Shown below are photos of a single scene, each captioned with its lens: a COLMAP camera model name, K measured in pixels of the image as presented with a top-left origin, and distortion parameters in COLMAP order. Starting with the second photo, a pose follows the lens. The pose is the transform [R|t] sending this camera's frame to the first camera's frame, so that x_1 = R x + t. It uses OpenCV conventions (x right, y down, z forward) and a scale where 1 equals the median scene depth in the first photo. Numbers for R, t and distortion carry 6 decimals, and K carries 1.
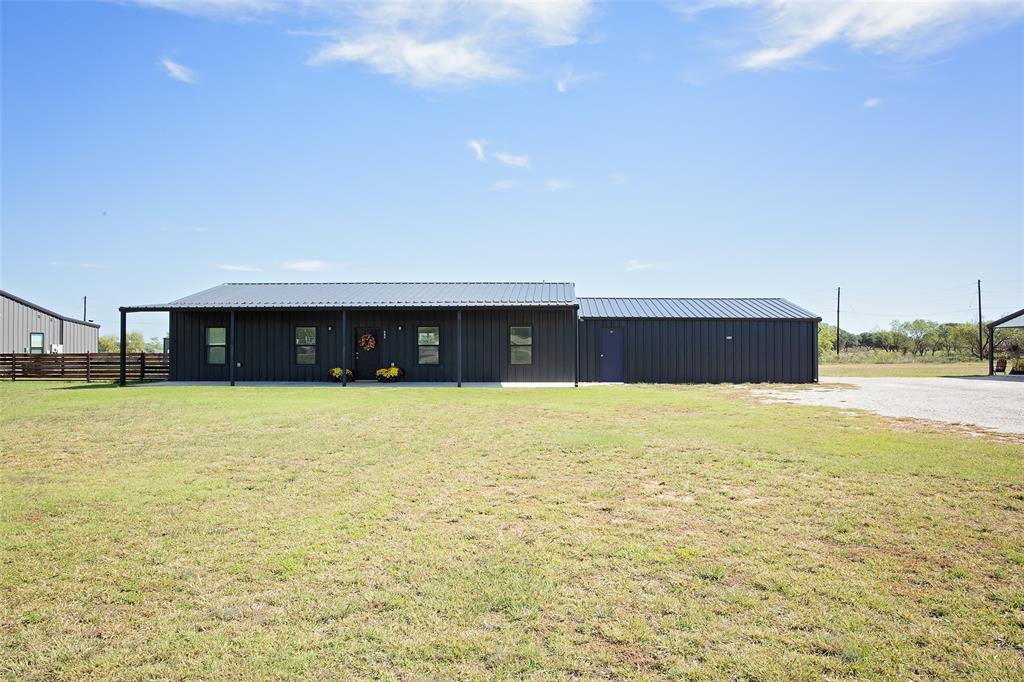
lens RADIAL K [[731.3, 0, 539.2], [0, 731.3, 317.2], [0, 0, 1]] dist [0.006866, 0.007596]
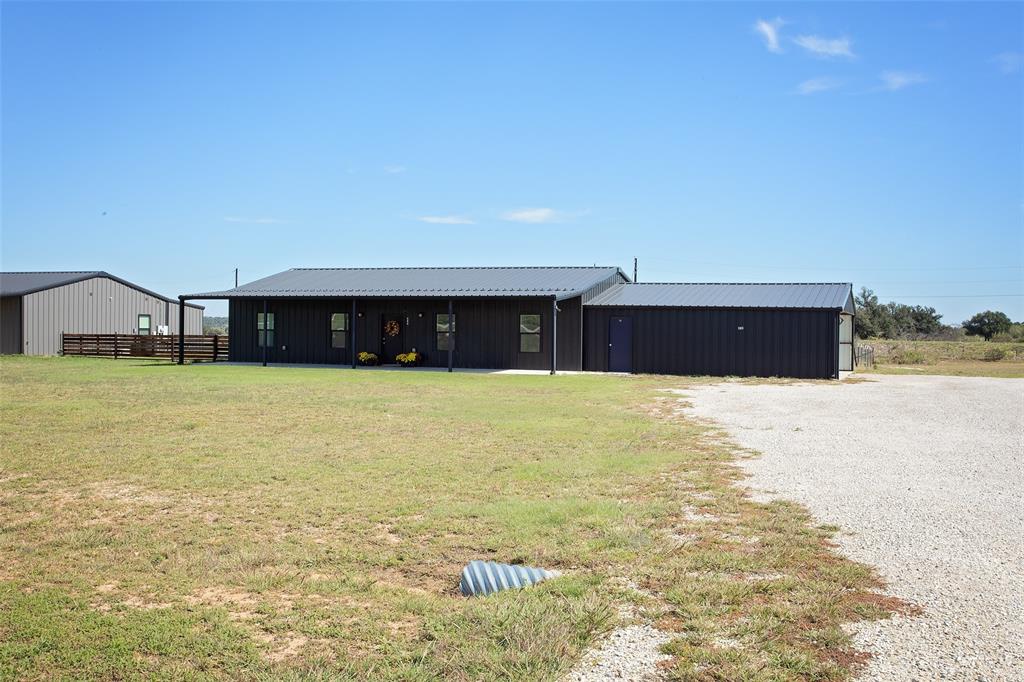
lens RADIAL K [[1066.1, 0, 509.8], [0, 1066.1, 340.8], [0, 0, 1]] dist [0.021869, 0.000000]
pose [[0.948542, 0.015633, -0.316264, 0.404198], [-0.000088, 0.998793, 0.049108, -0.022771], [0.316650, -0.046553, 0.947399, -0.386579]]
